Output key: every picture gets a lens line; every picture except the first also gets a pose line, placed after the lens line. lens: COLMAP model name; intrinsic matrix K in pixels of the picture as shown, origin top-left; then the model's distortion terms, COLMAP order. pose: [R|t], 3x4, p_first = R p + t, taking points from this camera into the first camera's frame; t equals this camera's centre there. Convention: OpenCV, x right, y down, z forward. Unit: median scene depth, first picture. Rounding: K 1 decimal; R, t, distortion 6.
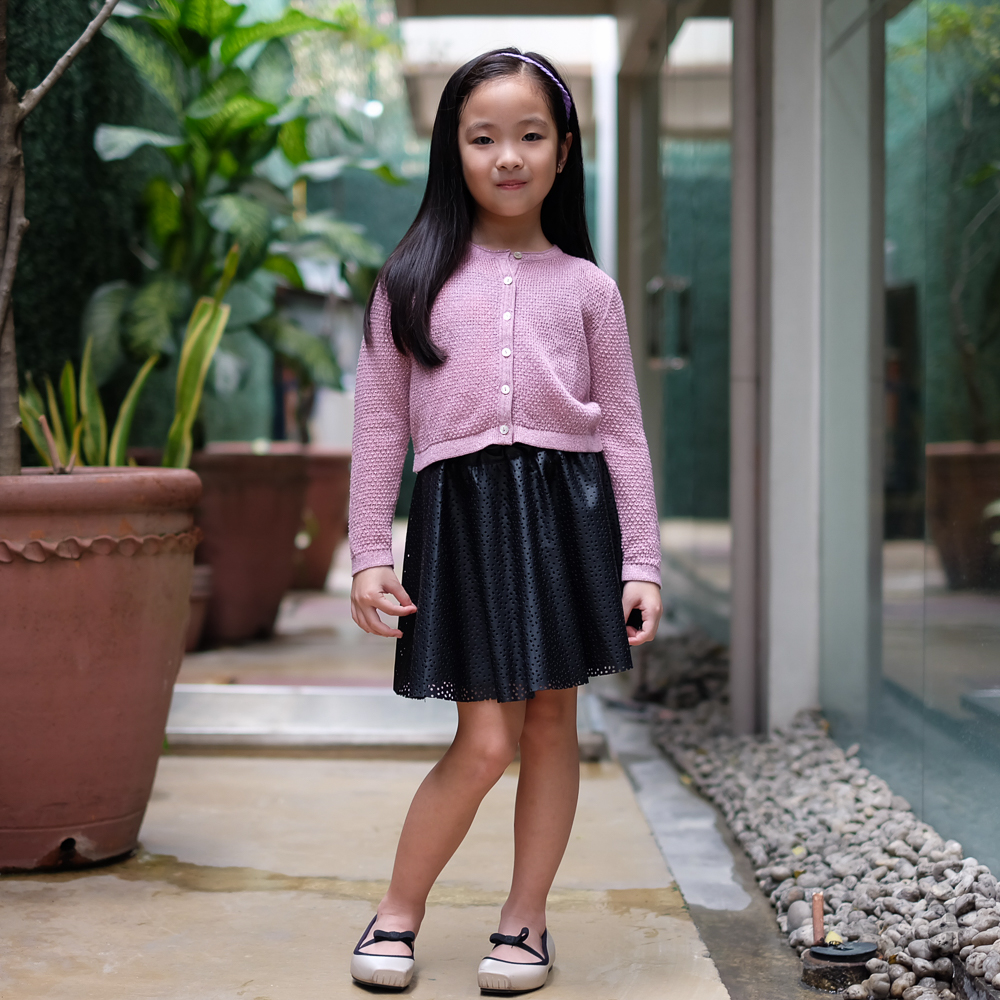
lens RADIAL K [[2348.1, 0, 500.0], [0, 2348.1, 500.0], [0, 0, 1]] dist [-0.039073, -0.049875]
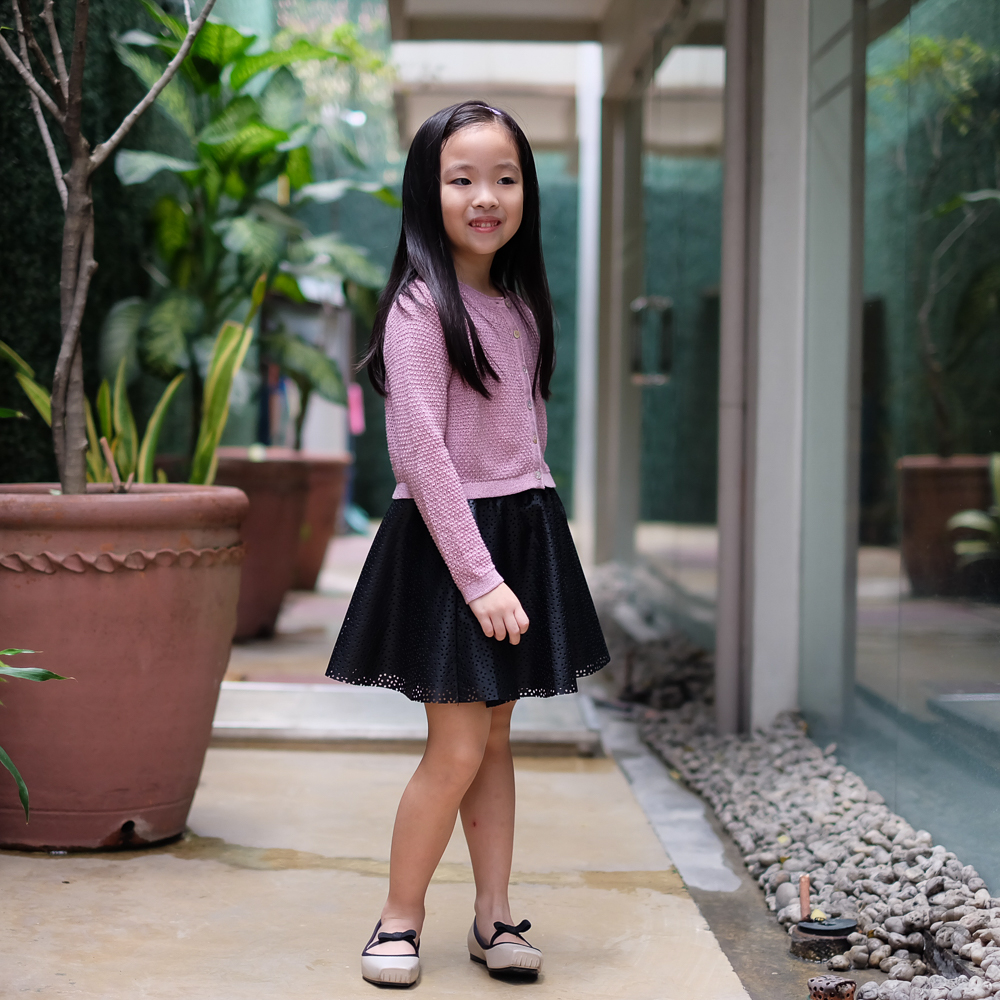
lens RADIAL K [[2352.9, 0, 500.0], [0, 2352.9, 500.0], [0, 0, 1]] dist [-0.045230, 0.078420]
pose [[0.999781, 0.012293, 0.016910, -0.028271], [-0.012322, 0.999923, 0.001603, -0.011233], [-0.016889, -0.001811, 0.999856, -0.111817]]
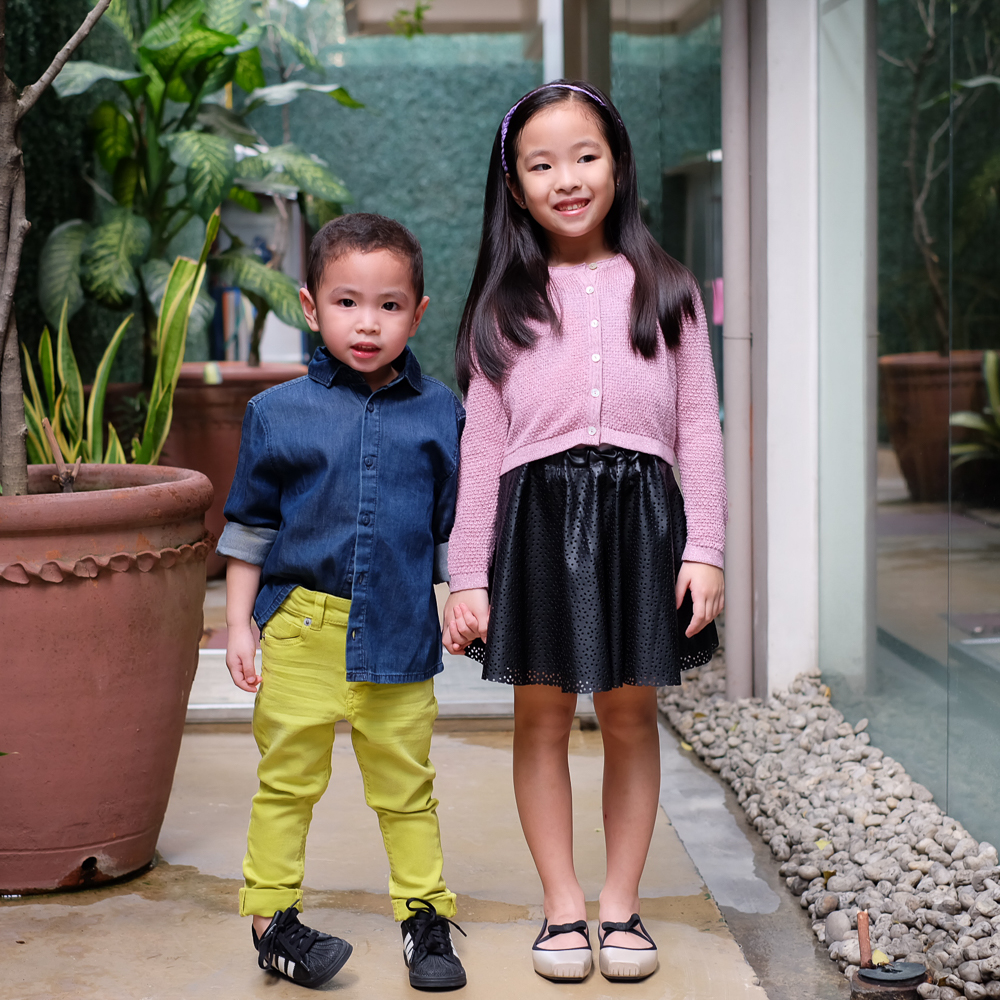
lens RADIAL K [[2352.9, 0, 500.0], [0, 2352.9, 500.0], [0, 0, 1]] dist [-0.045230, 0.078420]
pose [[0.999187, -0.016562, 0.036759, -0.045053], [0.014395, 0.998186, 0.058453, -0.058323], [-0.037660, -0.057876, 0.997613, 0.021283]]
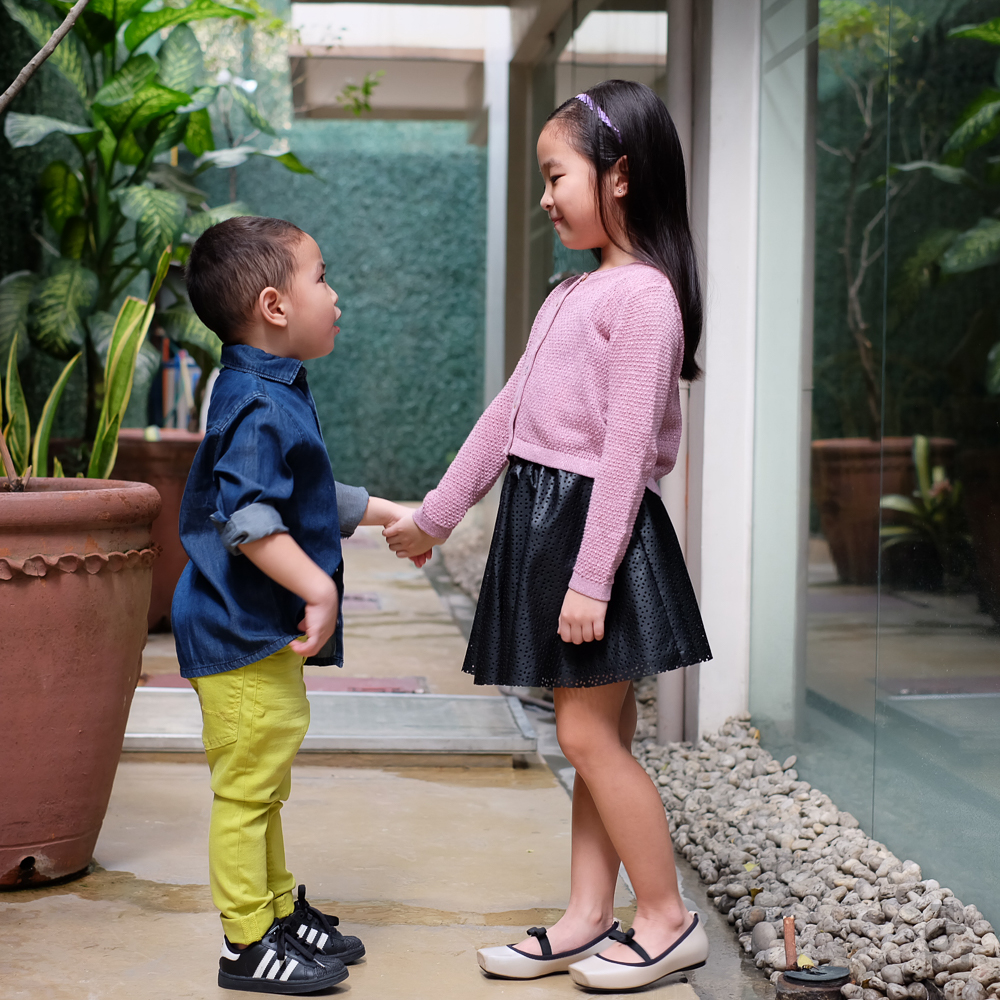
lens RADIAL K [[2352.9, 0, 500.0], [0, 2352.9, 500.0], [0, 0, 1]] dist [-0.045230, 0.078420]
pose [[0.997750, 0.010746, 0.066176, -0.050957], [-0.011616, 0.999851, 0.012774, -0.021118], [-0.066029, -0.013514, 0.997726, -0.002229]]
